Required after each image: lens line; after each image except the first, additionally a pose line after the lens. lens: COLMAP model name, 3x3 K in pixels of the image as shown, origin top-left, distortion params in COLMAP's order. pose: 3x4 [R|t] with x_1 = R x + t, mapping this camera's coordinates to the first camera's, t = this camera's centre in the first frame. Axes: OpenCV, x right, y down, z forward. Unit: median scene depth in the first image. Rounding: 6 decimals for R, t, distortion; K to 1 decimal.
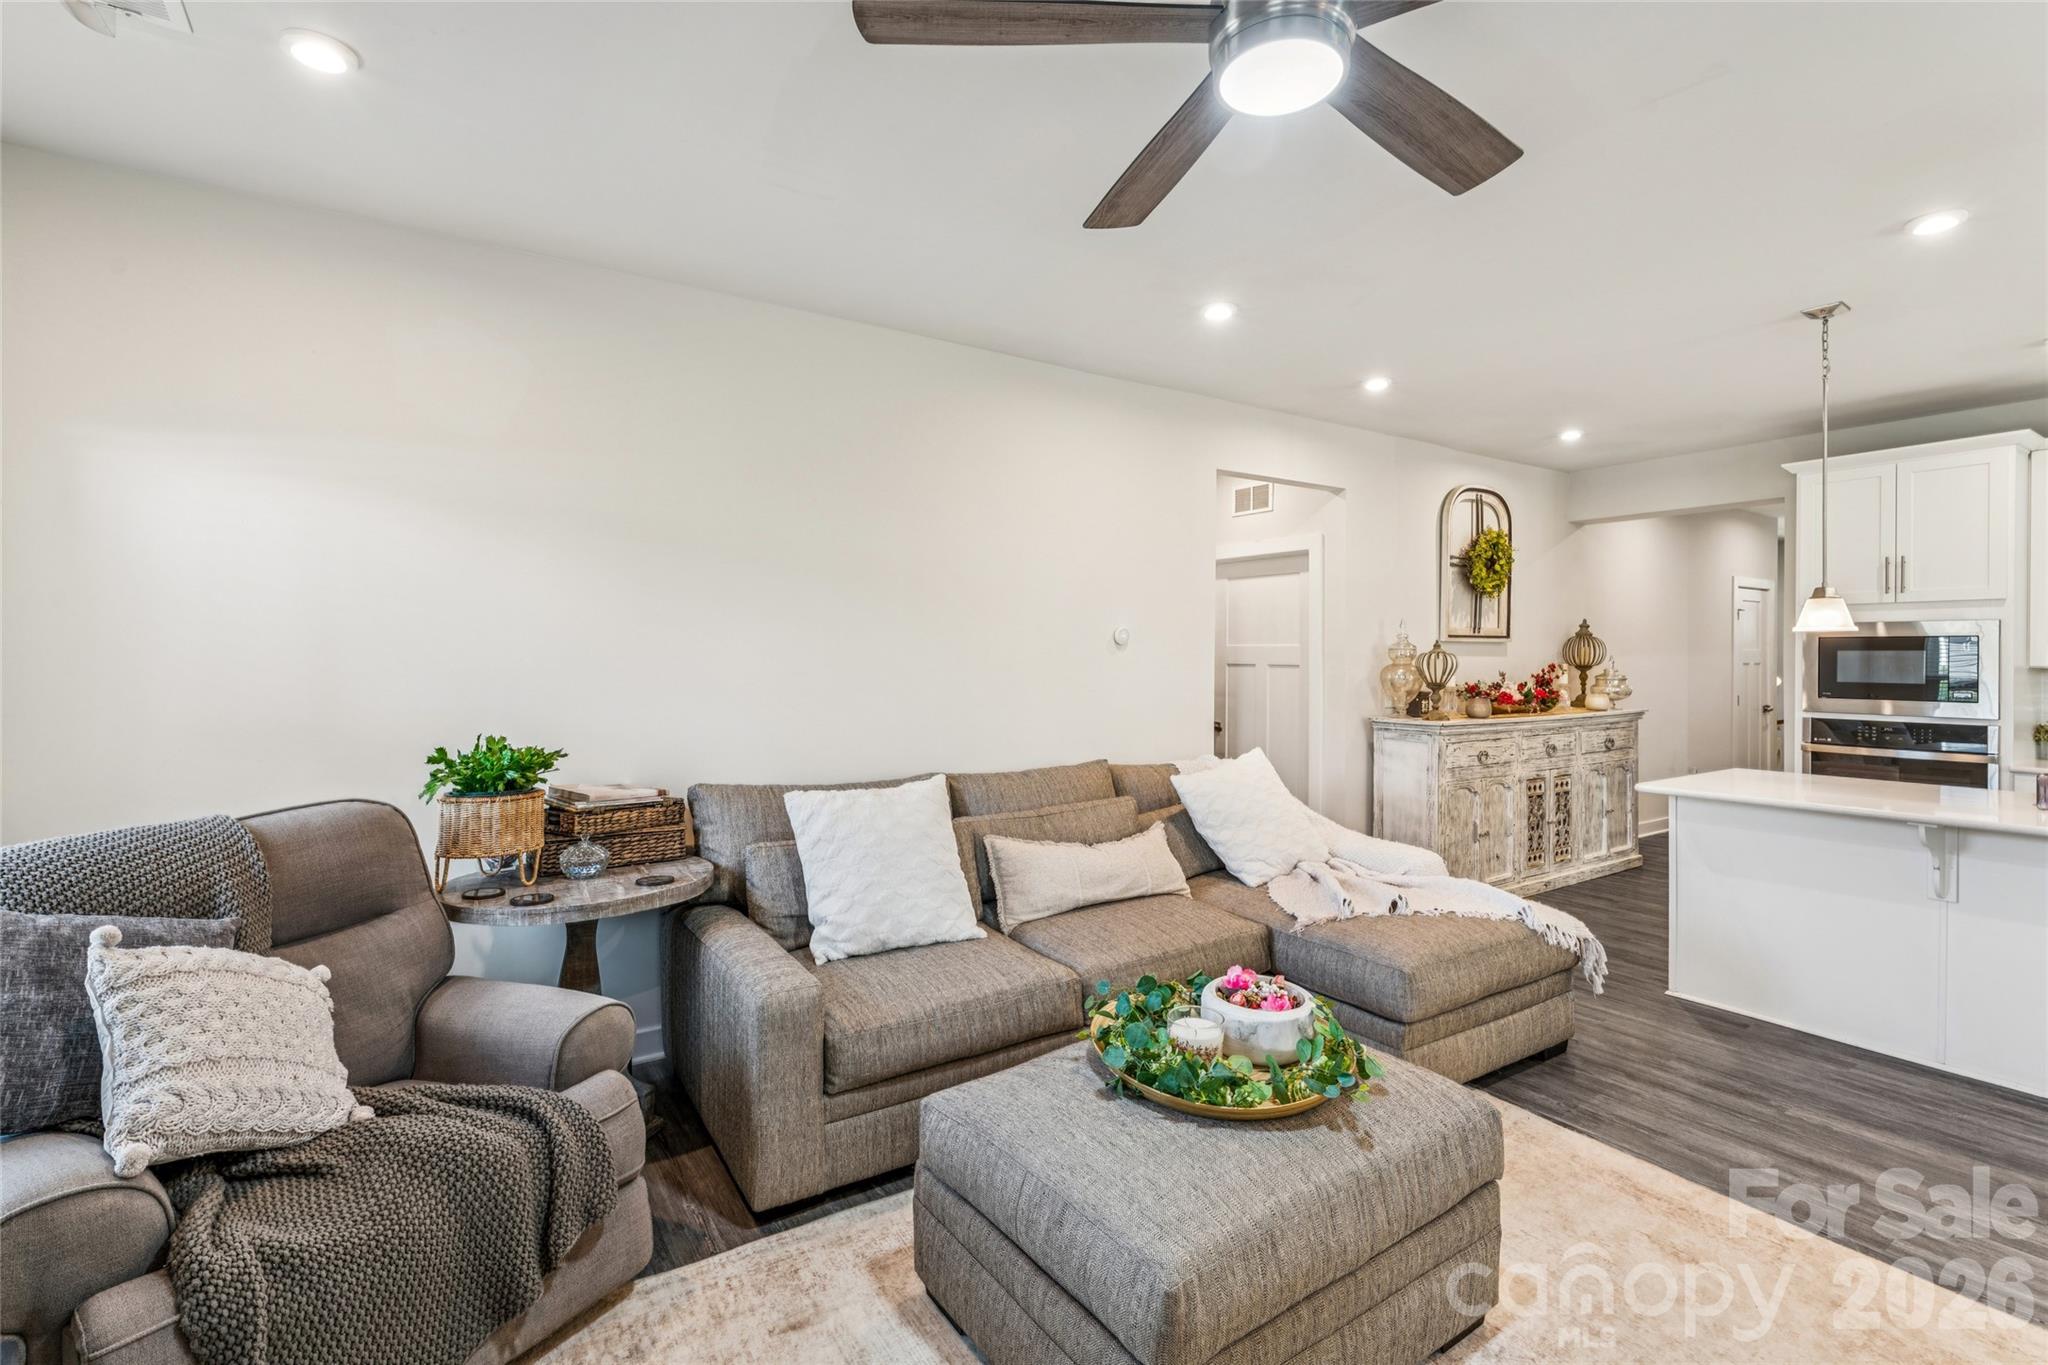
lens RADIAL K [[926.8, 0, 1030.2], [0, 926.8, 655.4], [0, 0, 1]] dist [-0.001742, -0.000122]
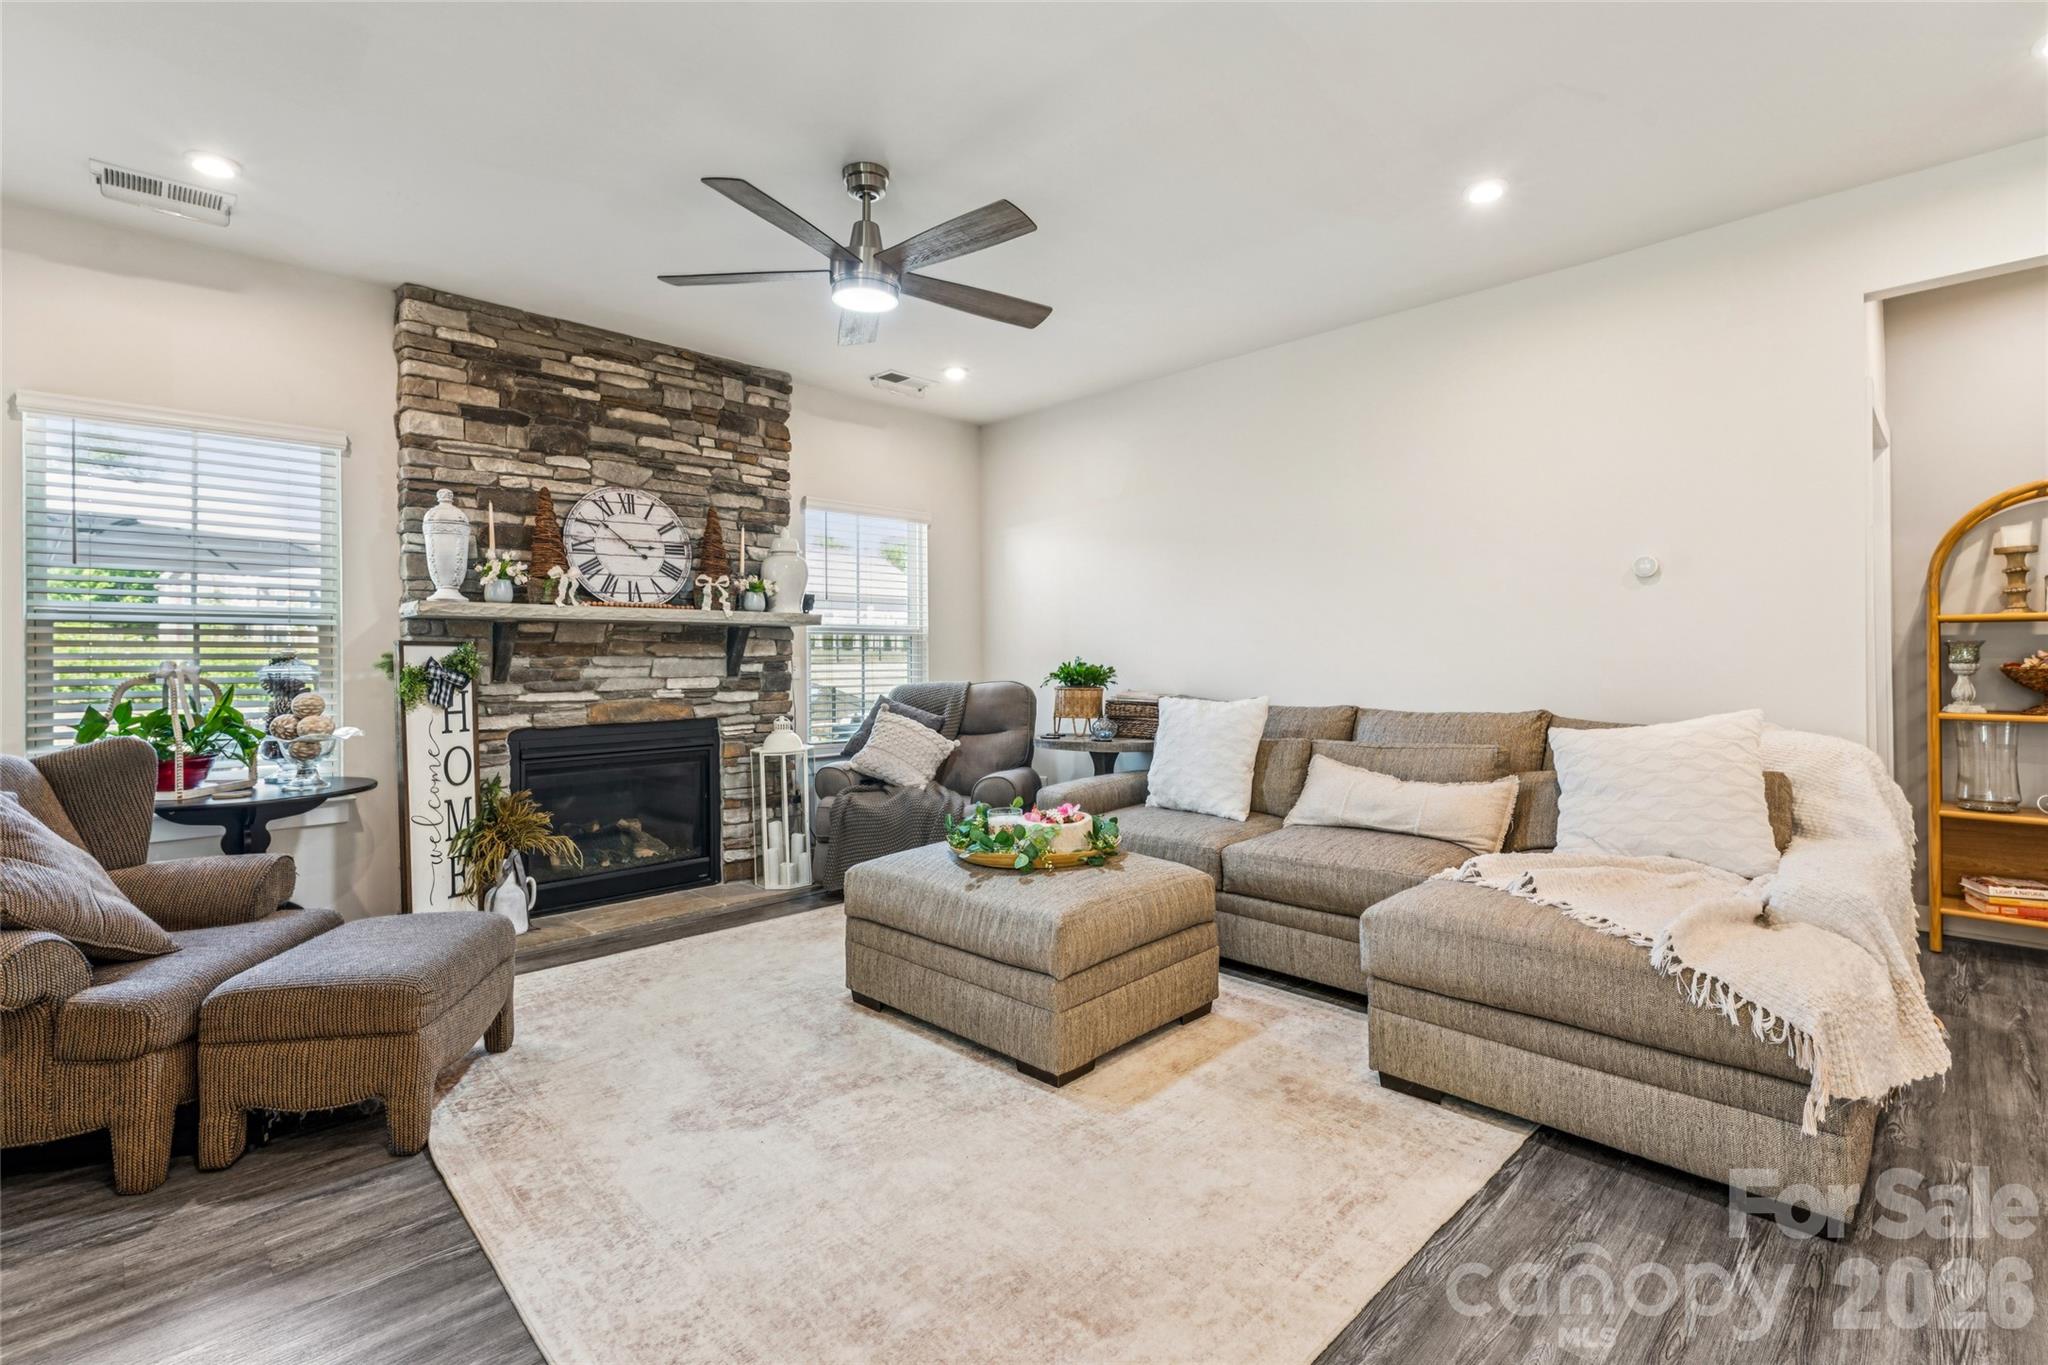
lens RADIAL K [[928.2, 0, 1016.9], [0, 928.2, 656.7], [0, 0, 1]] dist [-0.000697, 0.000016]
pose [[0.194990, -0.005112, -0.980792, 0.688858], [0.007385, 0.999966, -0.003744, 0.049847], [0.980777, -0.006513, 0.195021, 0.274631]]
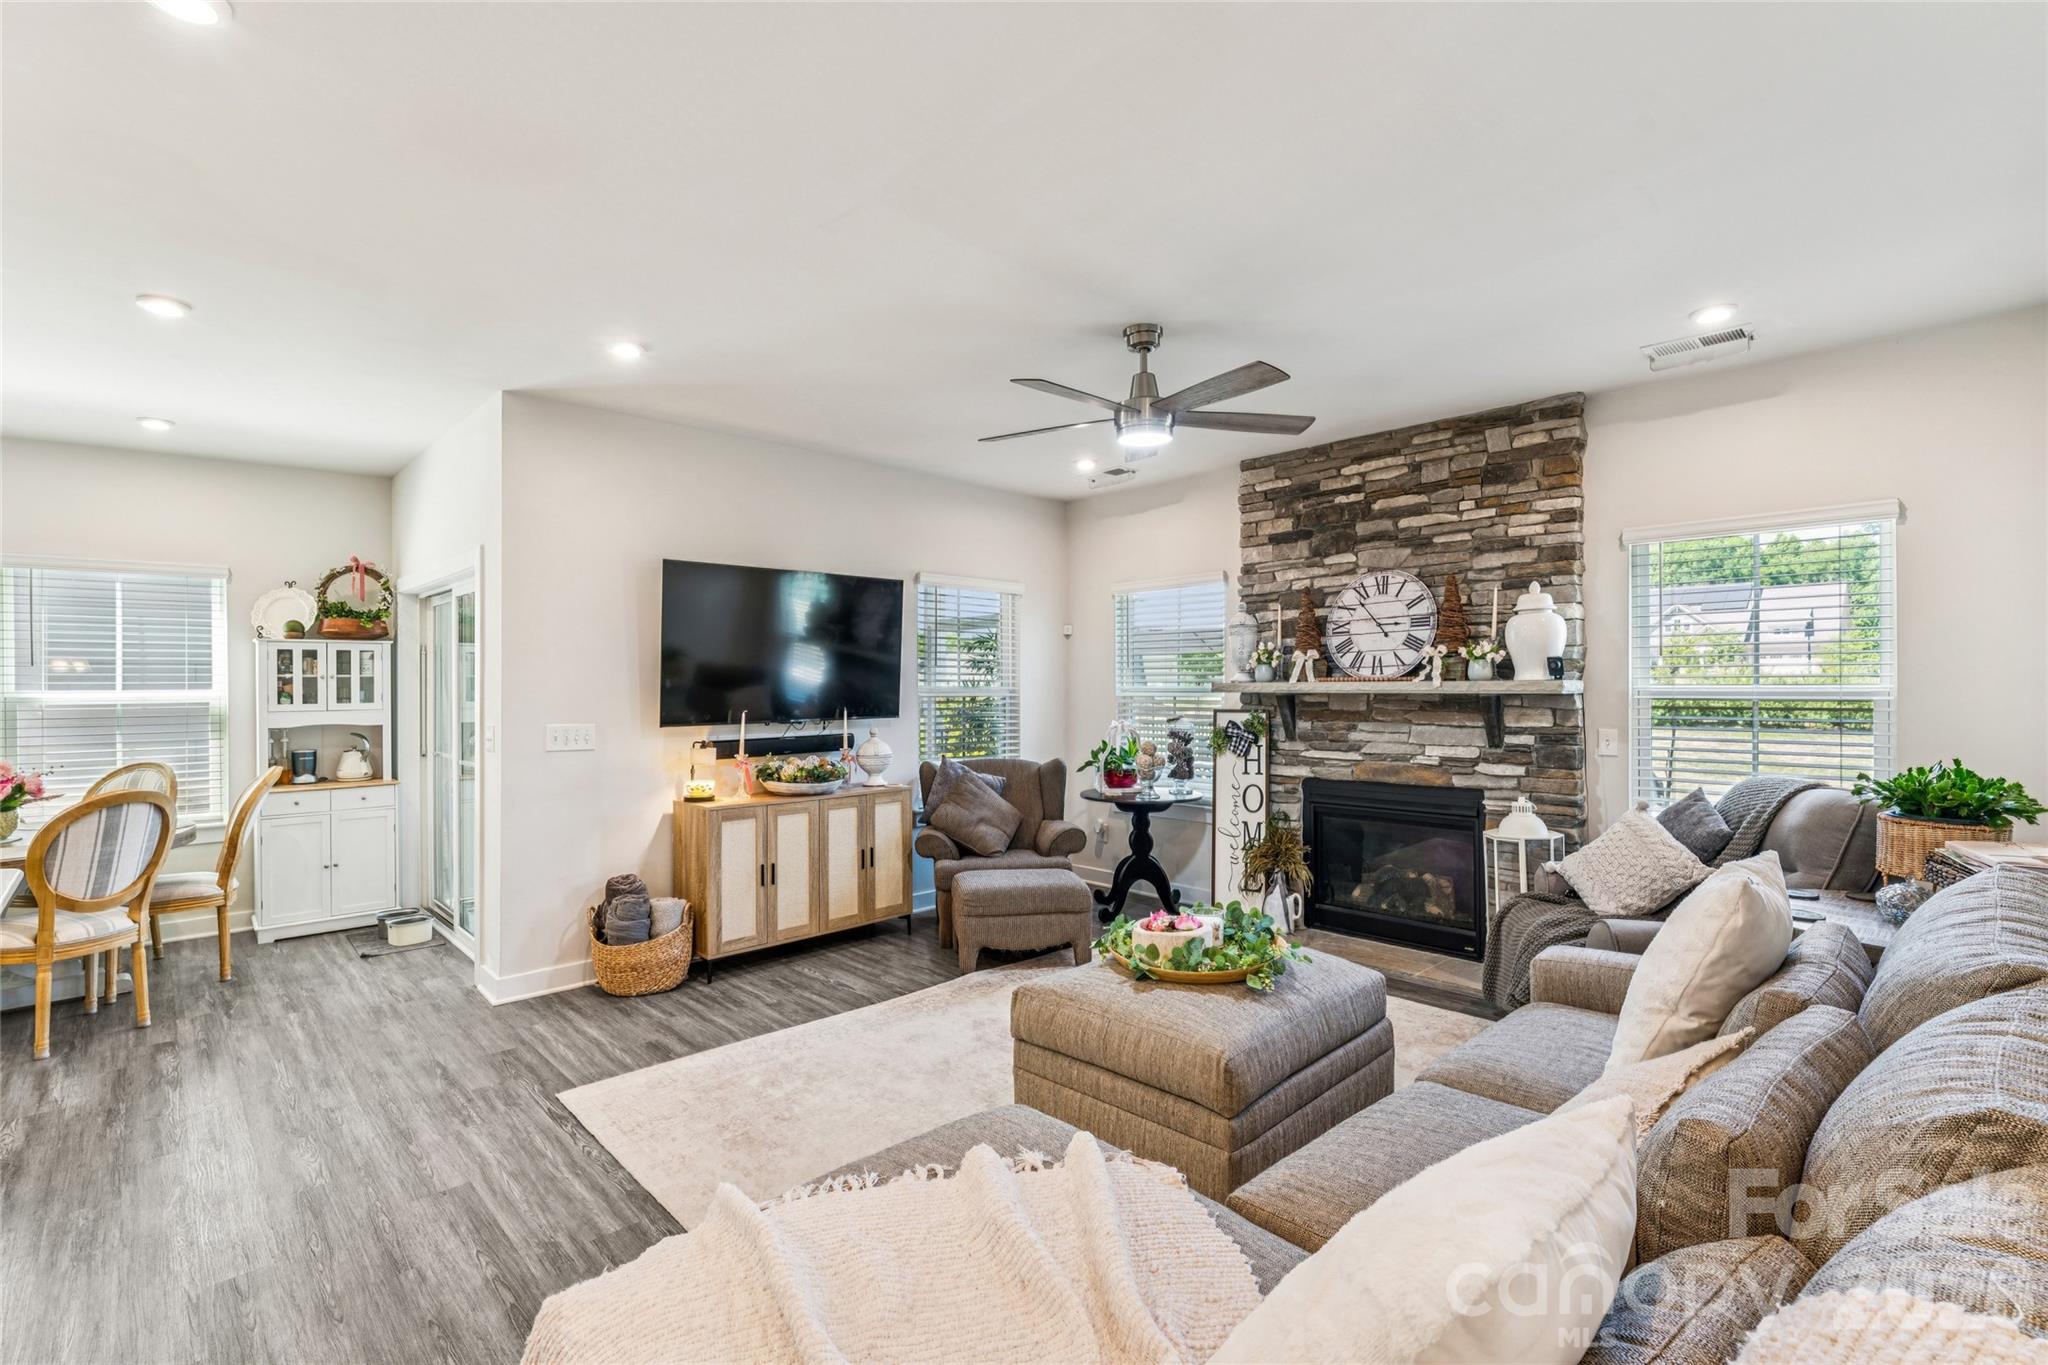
lens RADIAL K [[913.3, 0, 1024.0], [0, 913.3, 682.5], [0, 0, 1]] dist [0.000220, 0.000517]
pose [[-0.982459, 0.004637, -0.186422, 0.299176], [0.005377, 0.999980, -0.003469, 0.001661], [0.186402, -0.004410, -0.982464, 0.962852]]
